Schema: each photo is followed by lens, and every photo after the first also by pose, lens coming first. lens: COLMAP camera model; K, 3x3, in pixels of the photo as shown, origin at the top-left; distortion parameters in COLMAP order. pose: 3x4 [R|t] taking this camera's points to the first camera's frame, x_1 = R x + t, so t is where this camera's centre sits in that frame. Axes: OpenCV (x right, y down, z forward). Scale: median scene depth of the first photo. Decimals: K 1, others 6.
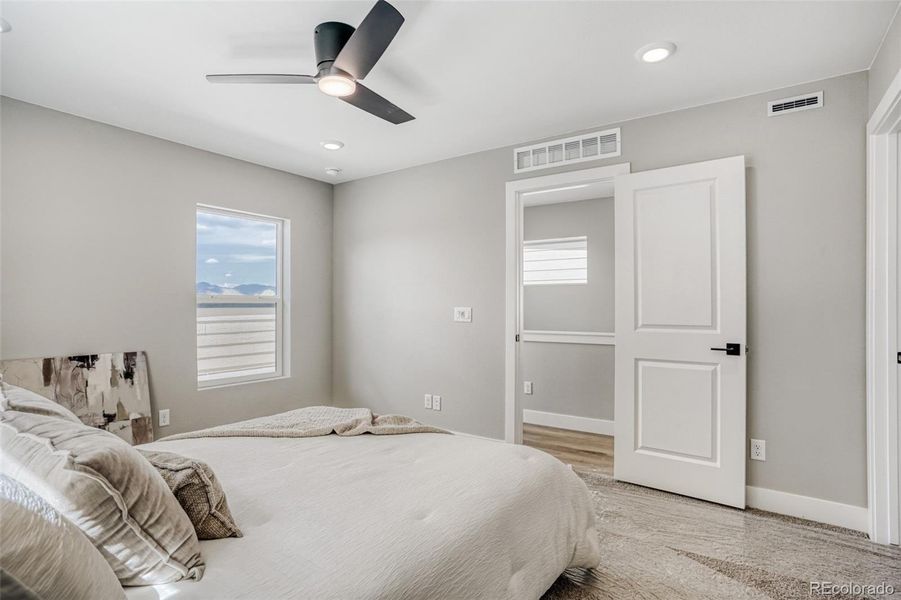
lens RADIAL K [[467.1, 0, 447.9], [0, 467.1, 305.9], [0, 0, 1]] dist [-0.041108, 0.017680]
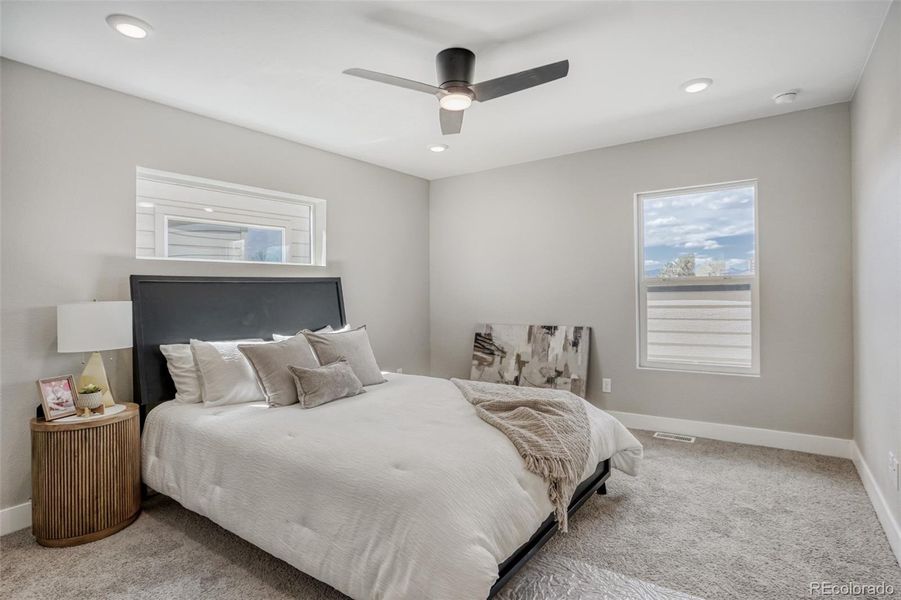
lens RADIAL K [[467.1, 0, 448.5], [0, 467.1, 291.9], [0, 0, 1]] dist [-0.041108, 0.017680]
pose [[-0.009107, -0.000824, -0.999958, 0.626454], [0.010854, 0.999941, -0.000923, 0.001049], [0.999900, -0.010862, -0.009098, 0.671619]]
